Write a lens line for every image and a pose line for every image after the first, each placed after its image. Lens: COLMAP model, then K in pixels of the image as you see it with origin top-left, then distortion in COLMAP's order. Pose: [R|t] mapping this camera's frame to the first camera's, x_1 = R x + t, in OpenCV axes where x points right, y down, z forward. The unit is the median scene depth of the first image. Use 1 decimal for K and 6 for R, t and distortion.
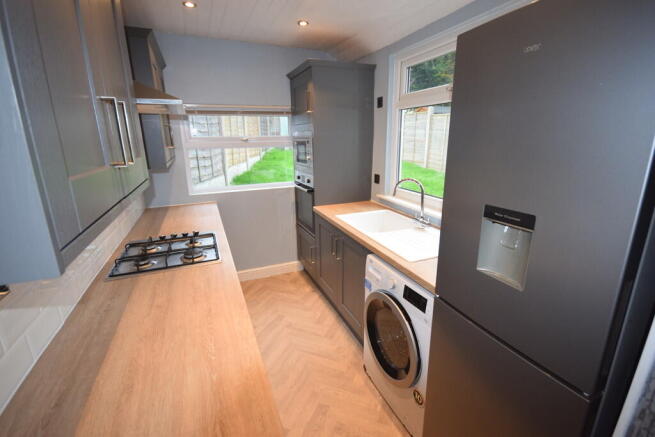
lens RADIAL K [[296.4, 0, 327.5], [0, 296.4, 218.5], [0, 0, 1]] dist [0.001775, 0.000491]
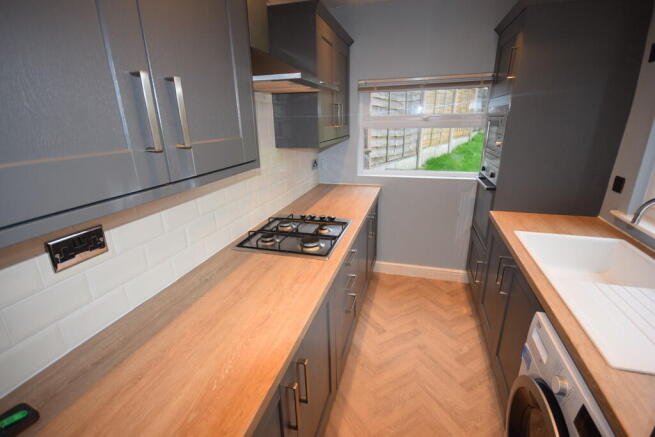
lens RADIAL K [[296.4, 0, 327.5], [0, 296.4, 218.5], [0, 0, 1]] dist [0.001775, 0.000491]
pose [[0.776118, 0.199266, -0.598276, 0.077688], [-0.158589, 0.979945, 0.120656, -0.042465], [0.610320, 0.001237, 0.792154, 0.155859]]
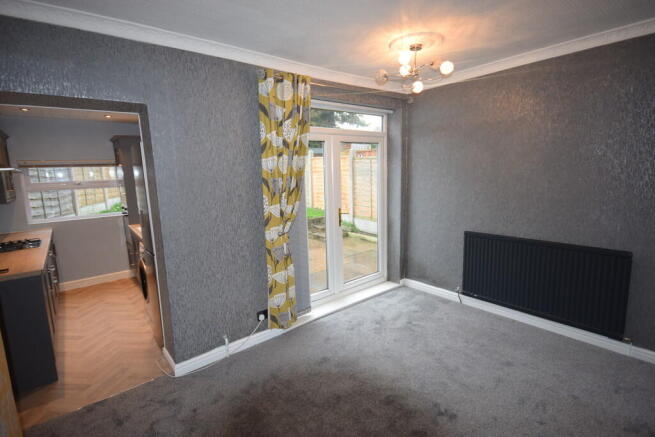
lens RADIAL K [[314.7, 0, 327.5], [0, 314.7, 218.5], [0, 0, 1]] dist [0.000304, -0.000463]
pose [[0.955685, -0.064782, 0.287174, 0.436862], [0.100071, 0.988887, -0.109947, 0.191540], [-0.276860, 0.133812, 0.951548, -0.767239]]
